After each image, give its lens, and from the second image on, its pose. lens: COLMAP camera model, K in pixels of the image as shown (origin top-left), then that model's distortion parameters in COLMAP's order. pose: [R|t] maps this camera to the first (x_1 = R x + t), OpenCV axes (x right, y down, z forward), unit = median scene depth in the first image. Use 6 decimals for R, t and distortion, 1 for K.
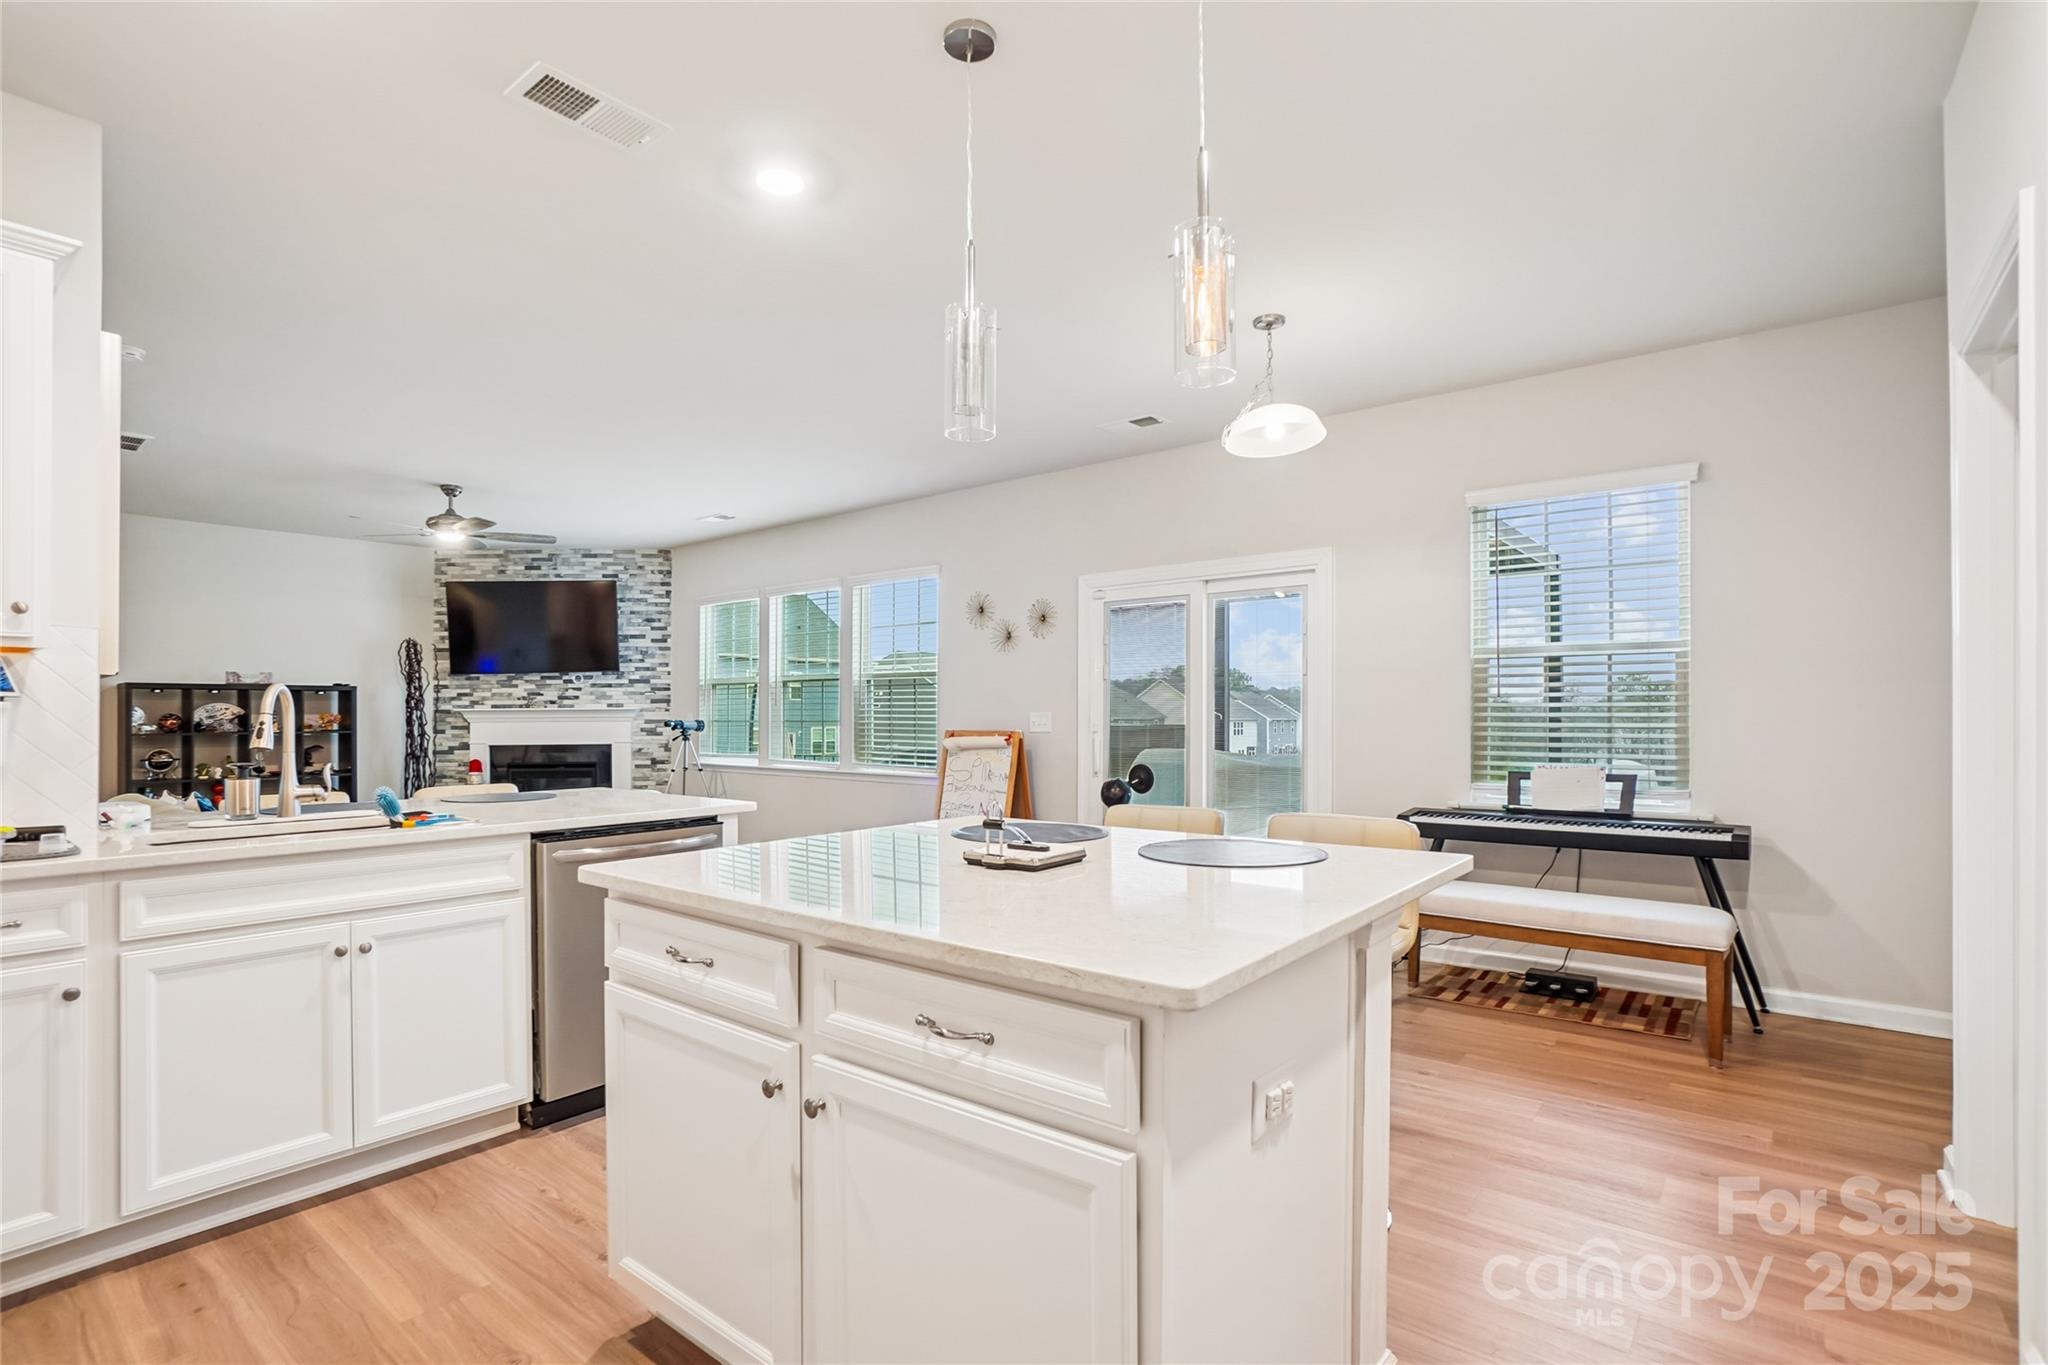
lens RADIAL K [[991.3, 0, 1003.3], [0, 991.3, 707.8], [0, 0, 1]] dist [-0.016859, 0.001244]
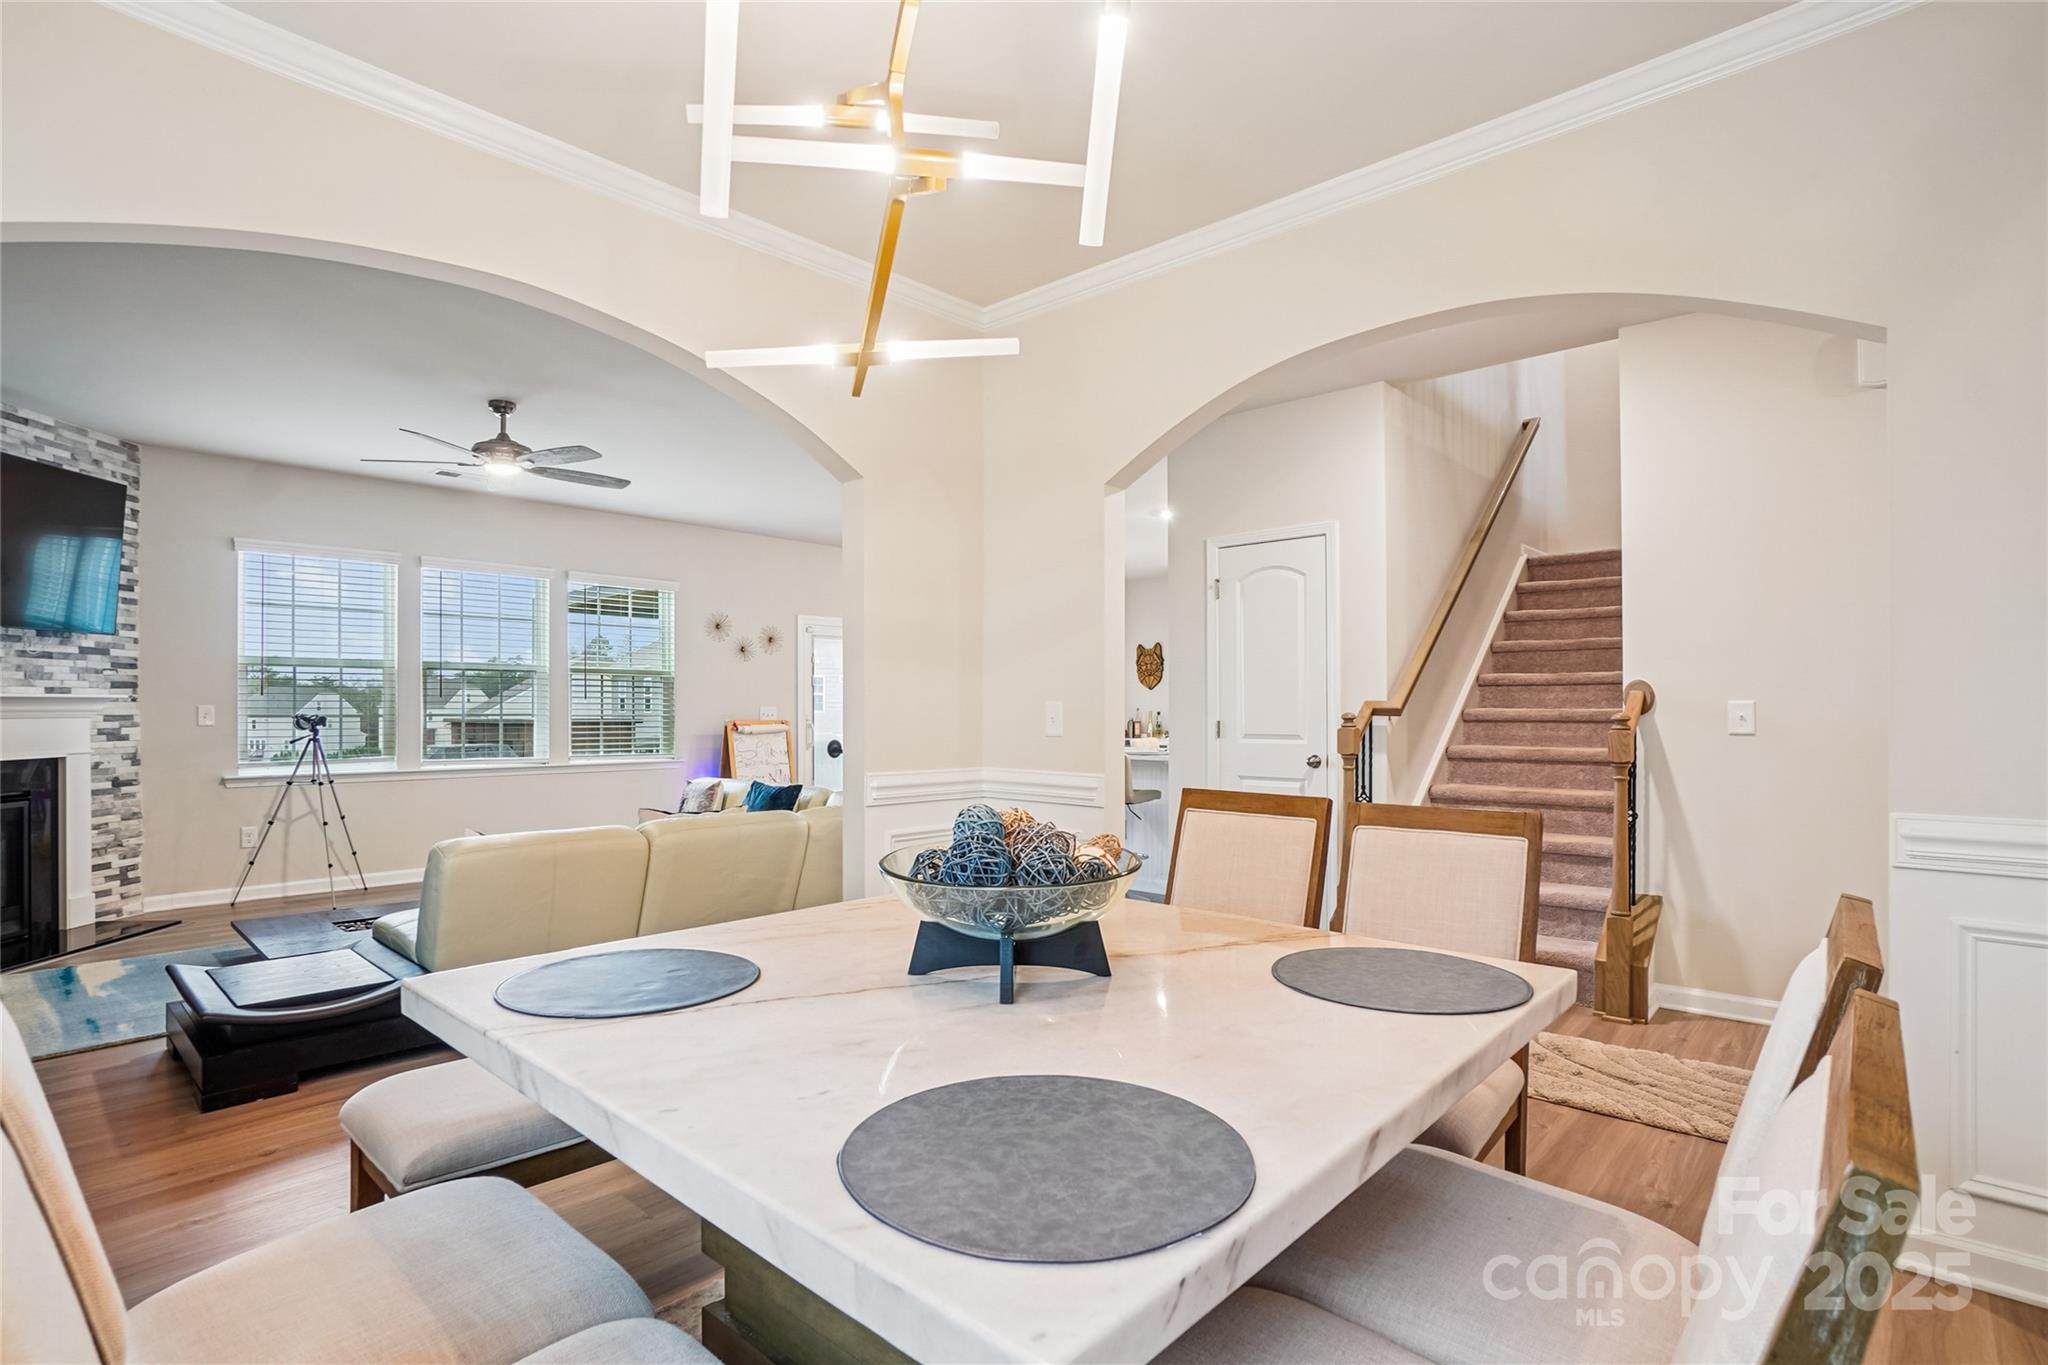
lens RADIAL K [[991.3, 0, 1003.3], [0, 991.3, 707.8], [0, 0, 1]] dist [-0.016859, 0.001244]
pose [[0.044308, 0.003782, 0.999011, -0.946352], [-0.007219, 0.999968, -0.003466, 0.005777], [-0.998992, -0.007059, 0.044333, 0.426339]]
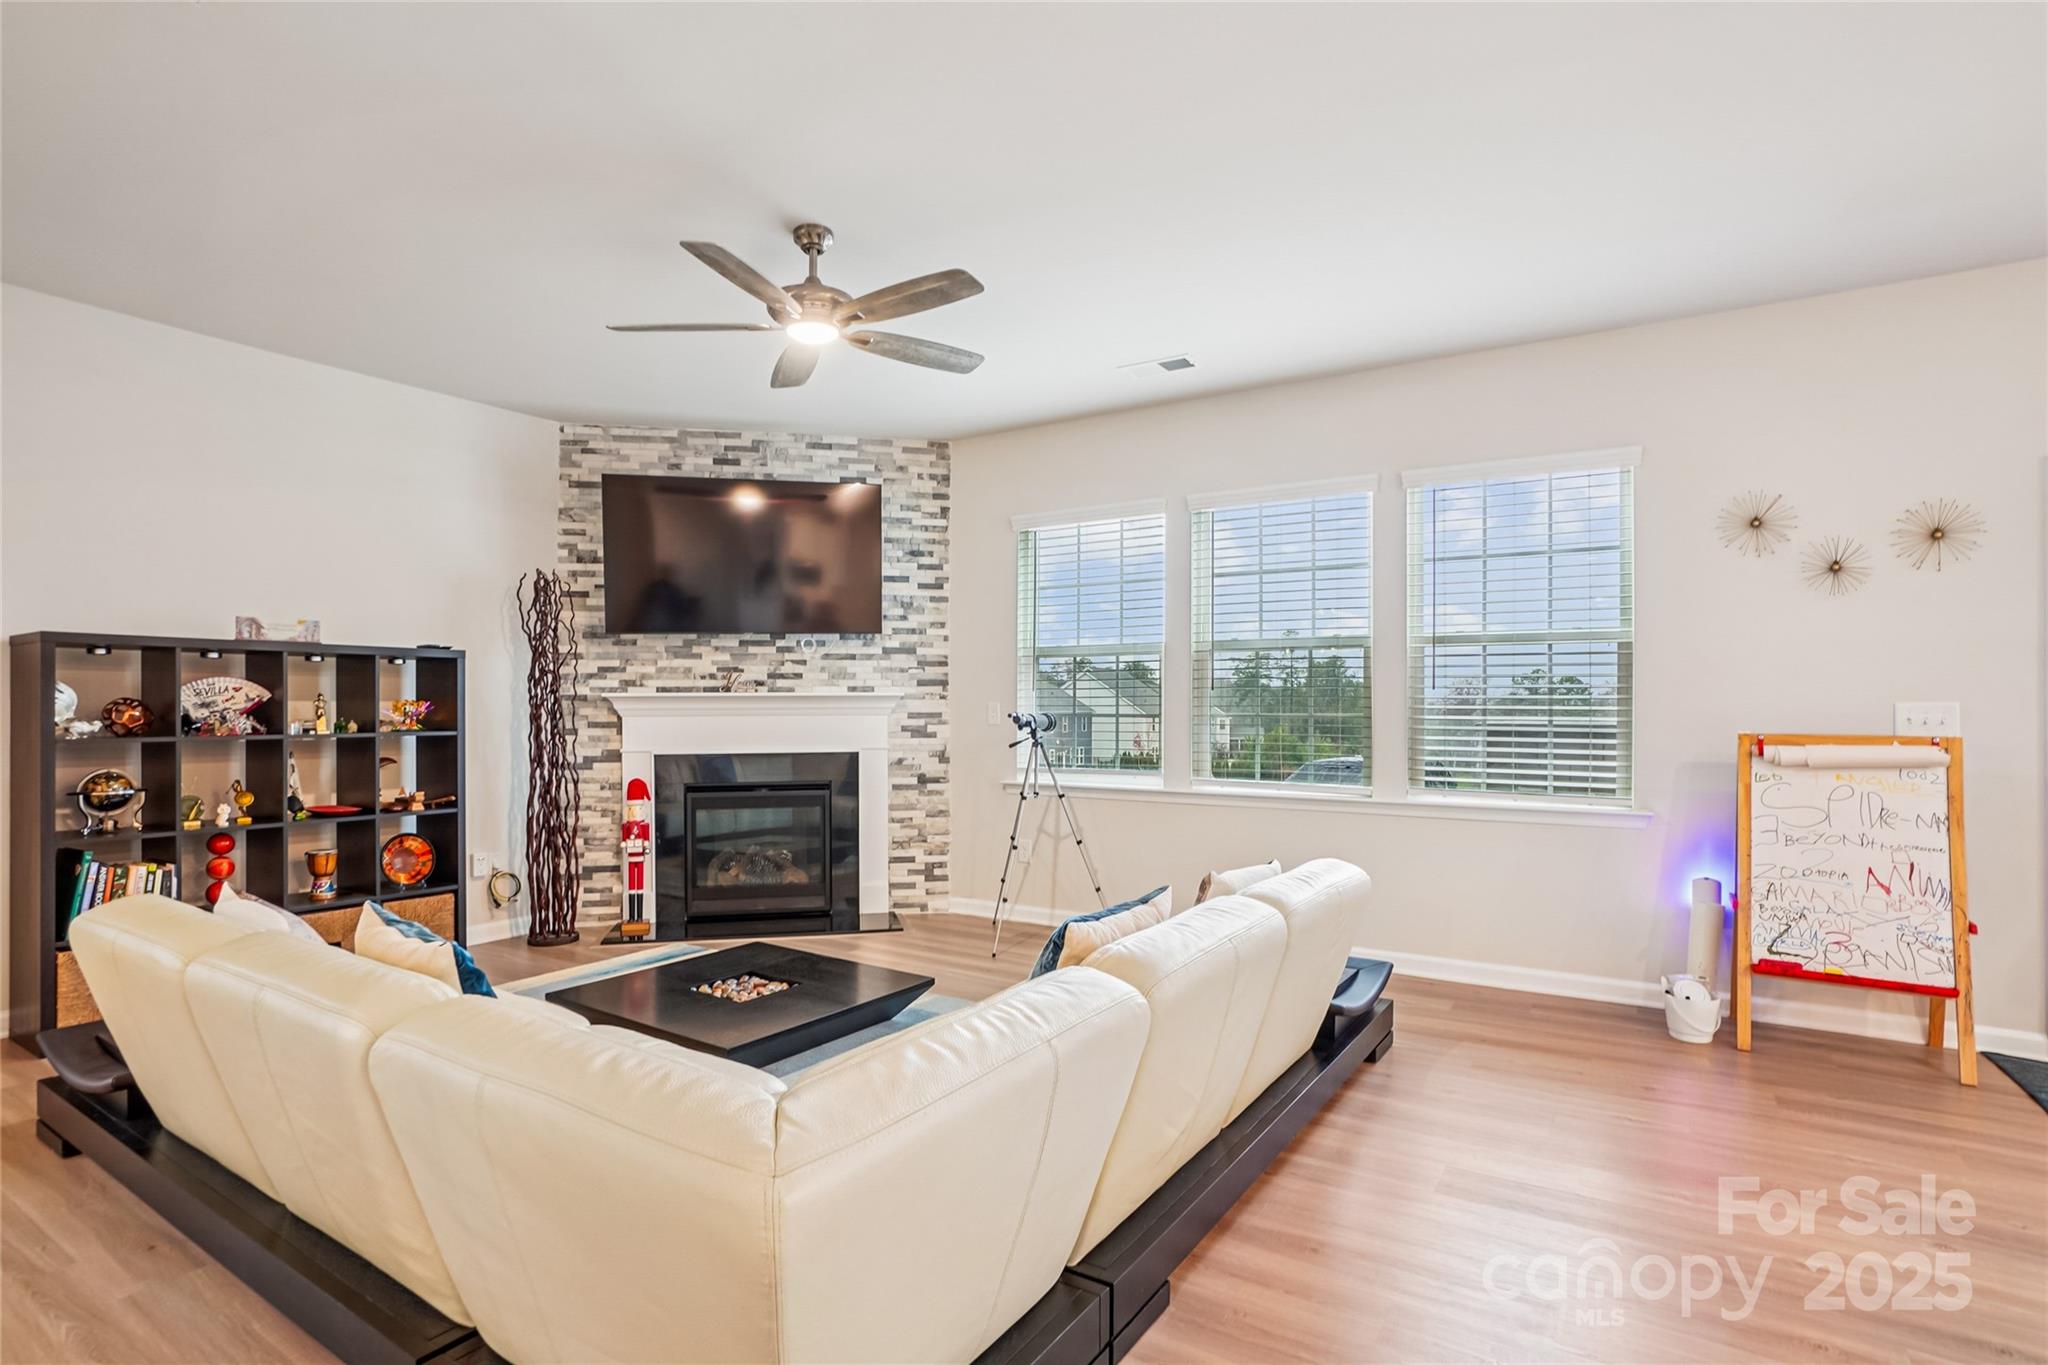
lens RADIAL K [[1022.9, 0, 1013.3], [0, 1022.9, 704.2], [0, 0, 1]] dist [-0.017920, 0.000007]
pose [[0.991292, 0.004875, 0.131593, -0.385330], [-0.005479, 0.999976, 0.004229, 0.003791], [-0.131570, -0.004913, 0.991295, 0.355101]]
